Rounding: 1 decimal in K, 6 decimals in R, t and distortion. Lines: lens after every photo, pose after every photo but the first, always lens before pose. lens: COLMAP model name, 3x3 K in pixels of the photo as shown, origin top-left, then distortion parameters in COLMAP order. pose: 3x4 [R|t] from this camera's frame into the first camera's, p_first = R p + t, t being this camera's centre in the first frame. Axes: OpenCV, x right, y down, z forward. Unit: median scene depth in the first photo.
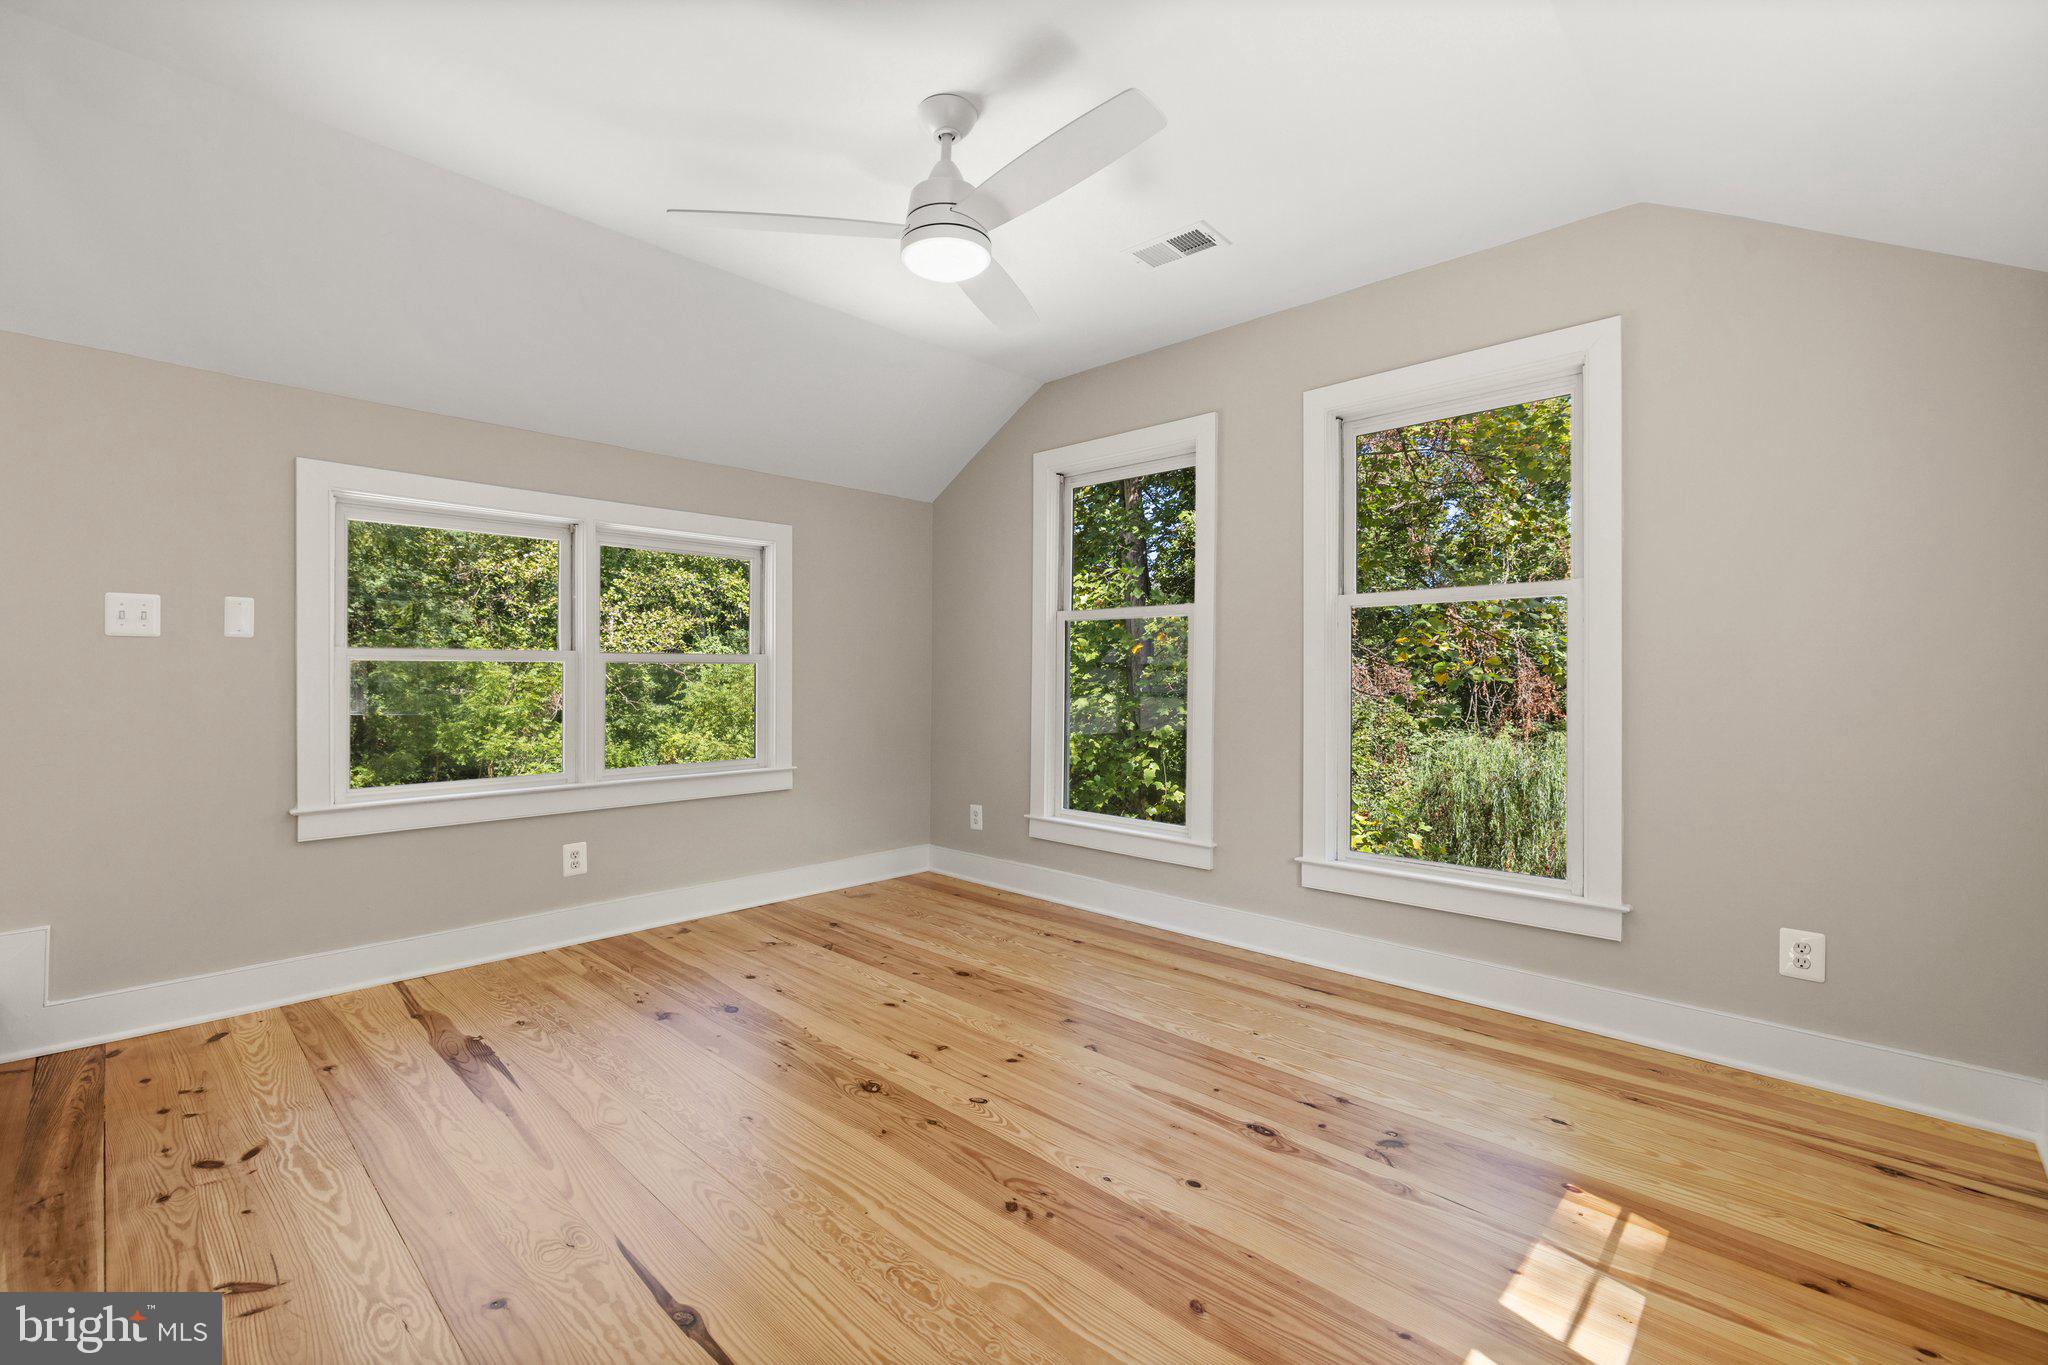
lens RADIAL K [[866.0, 0, 1024.0], [0, 866.0, 682.5], [0, 0, 1]] dist [0.008898, 0.000103]
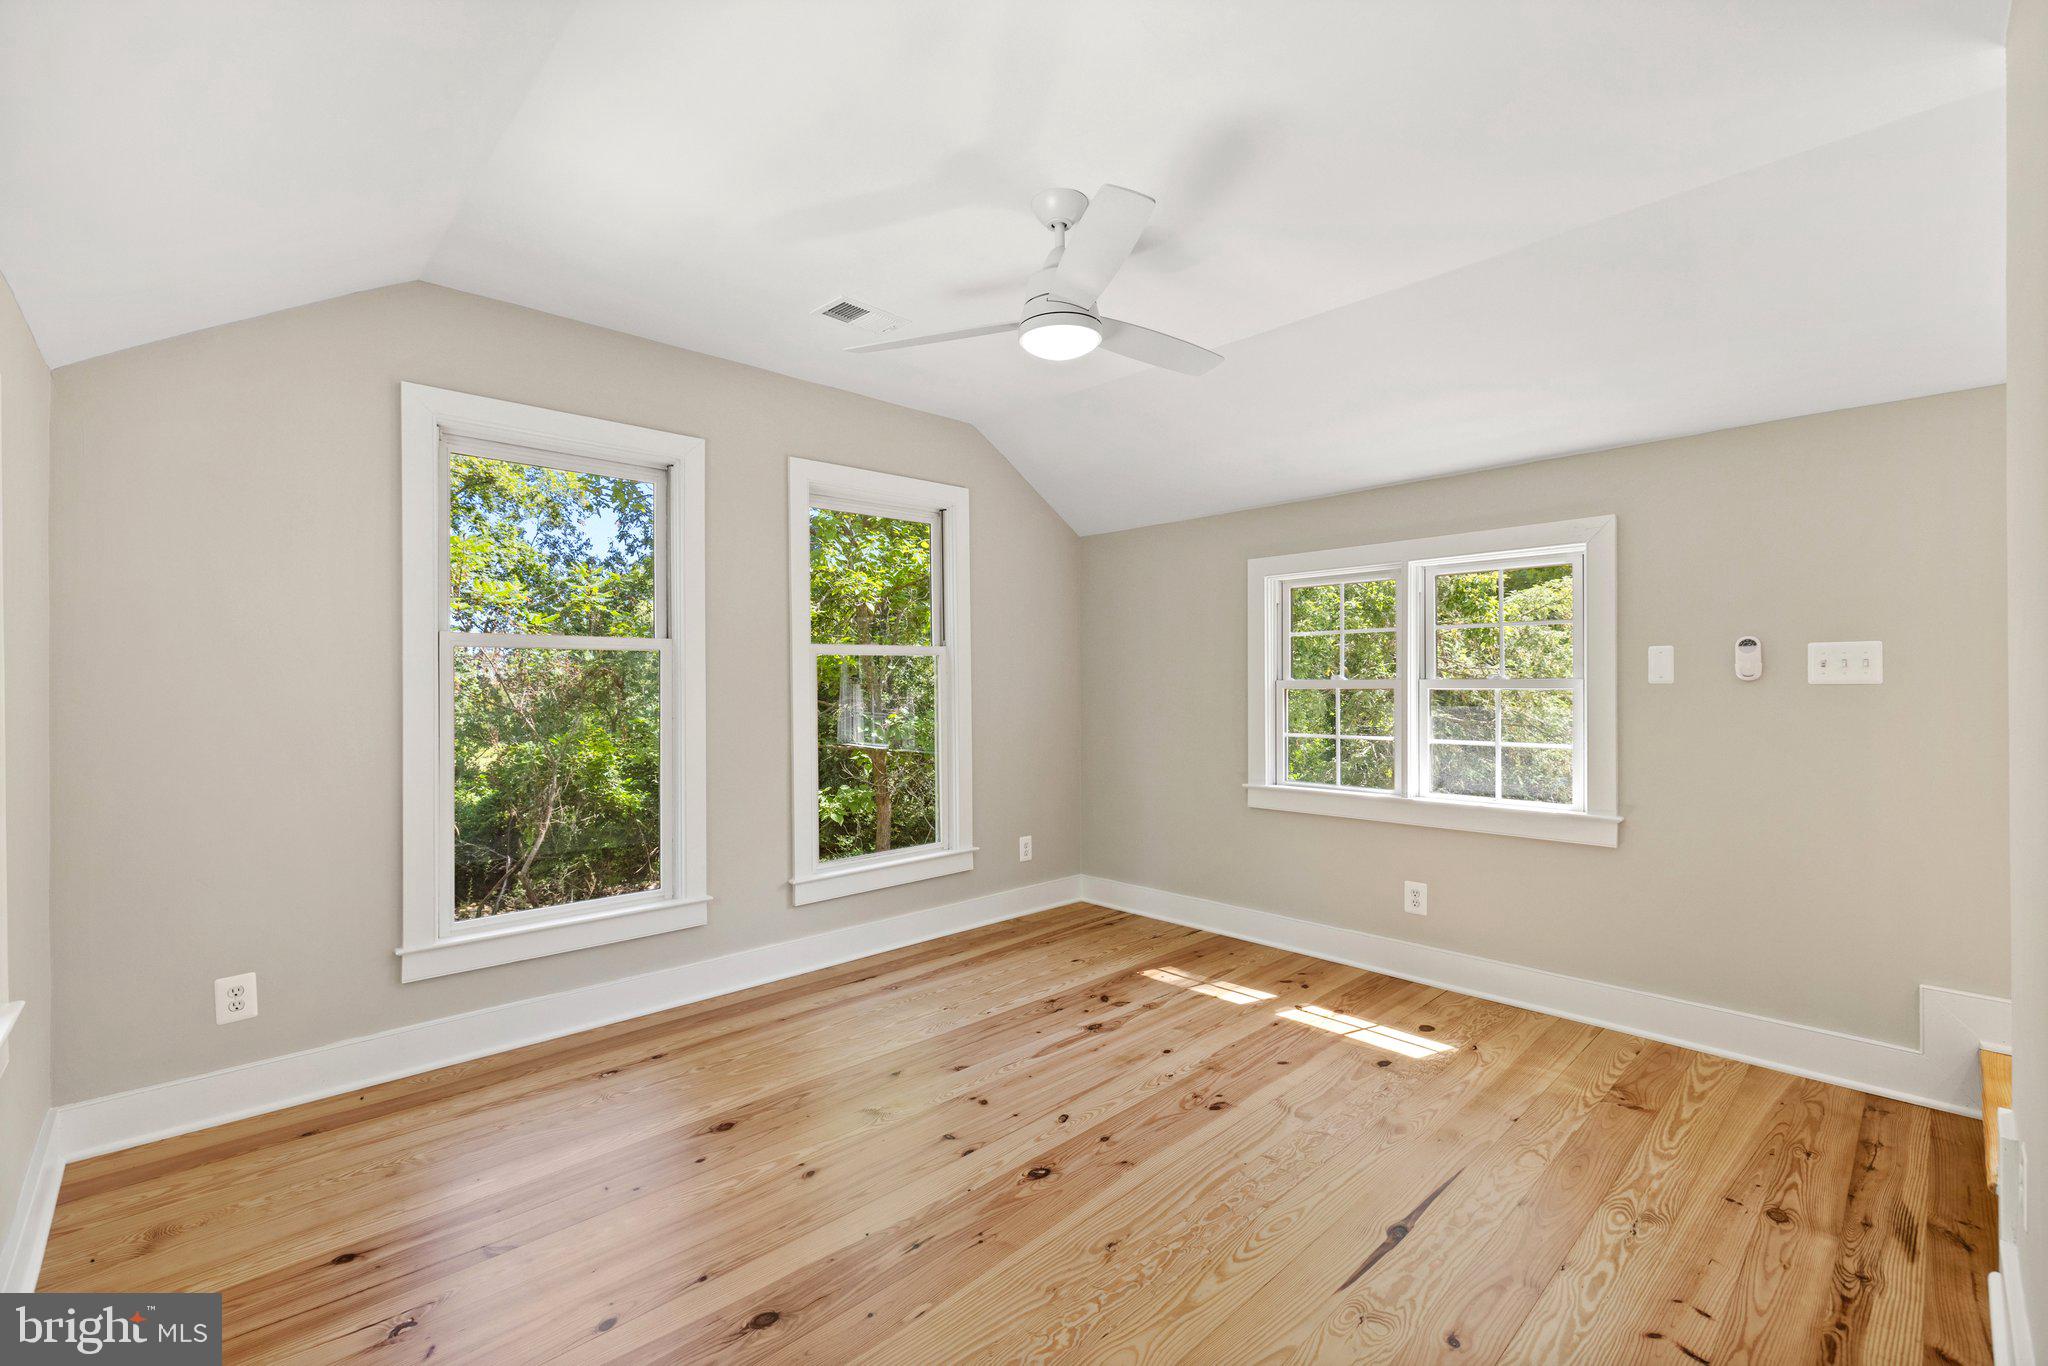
lens RADIAL K [[884.7, 0, 991.5], [0, 884.7, 681.1], [0, 0, 1]] dist [0.000282, -0.000018]
pose [[0.065655, -0.006758, 0.997820, -1.104677], [0.008680, 0.999943, 0.006201, -0.080225], [-0.997805, 0.008254, 0.065710, 0.944328]]
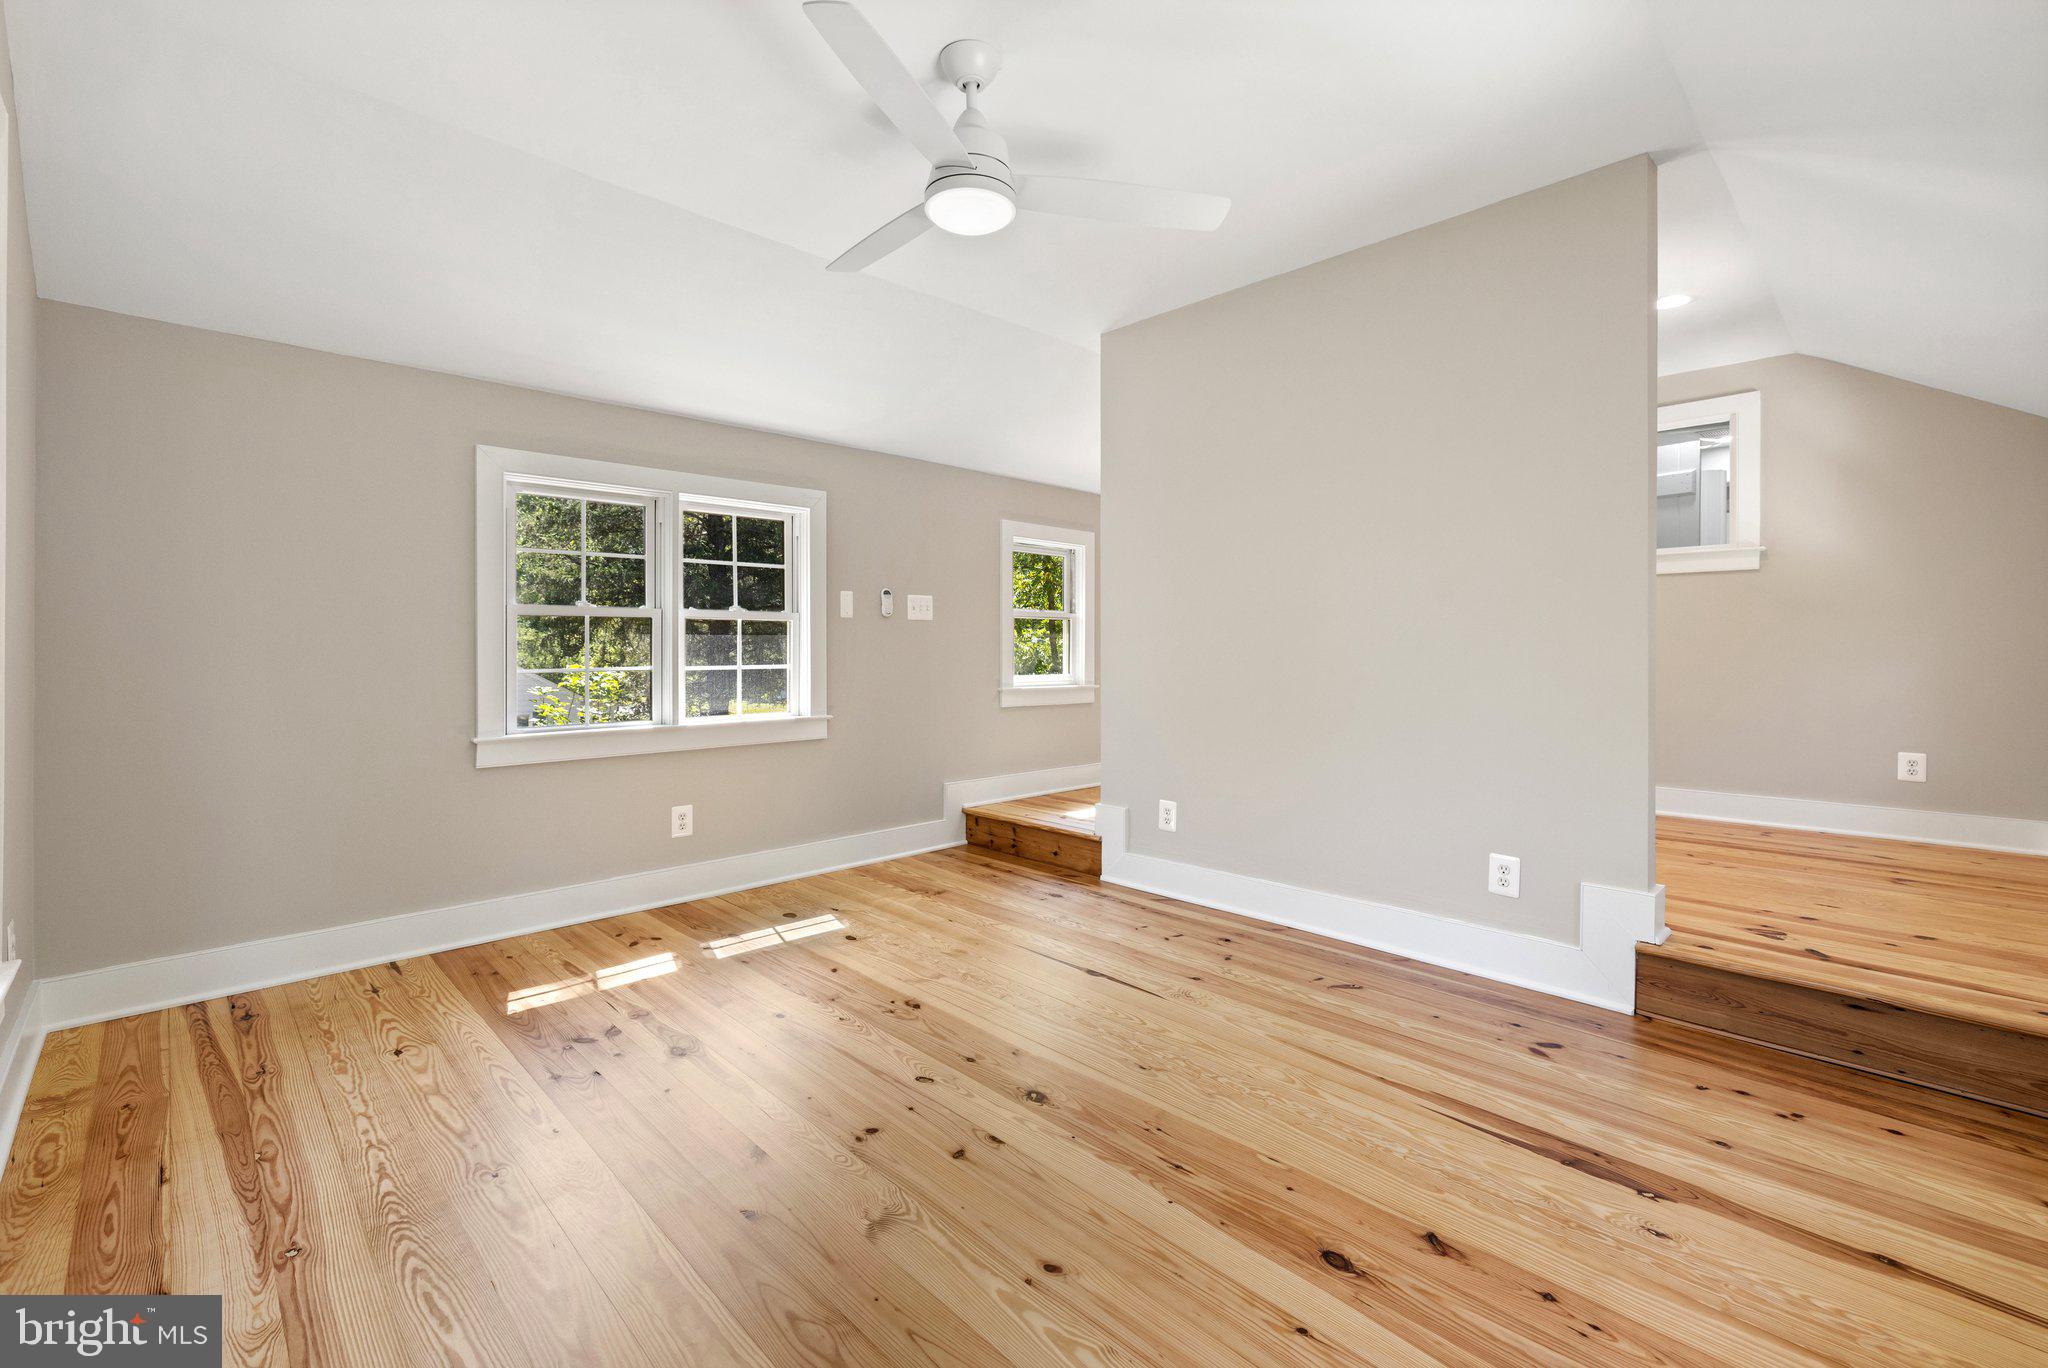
lens RADIAL K [[861.6, 0, 1009.7], [0, 861.6, 667.7], [0, 0, 1]] dist [-0.000587, 0.000030]
pose [[-0.998588, -0.008312, 0.052471, -0.183088], [-0.006666, 0.999482, 0.031471, -0.015156], [-0.052706, 0.031077, -0.998126, 1.823001]]
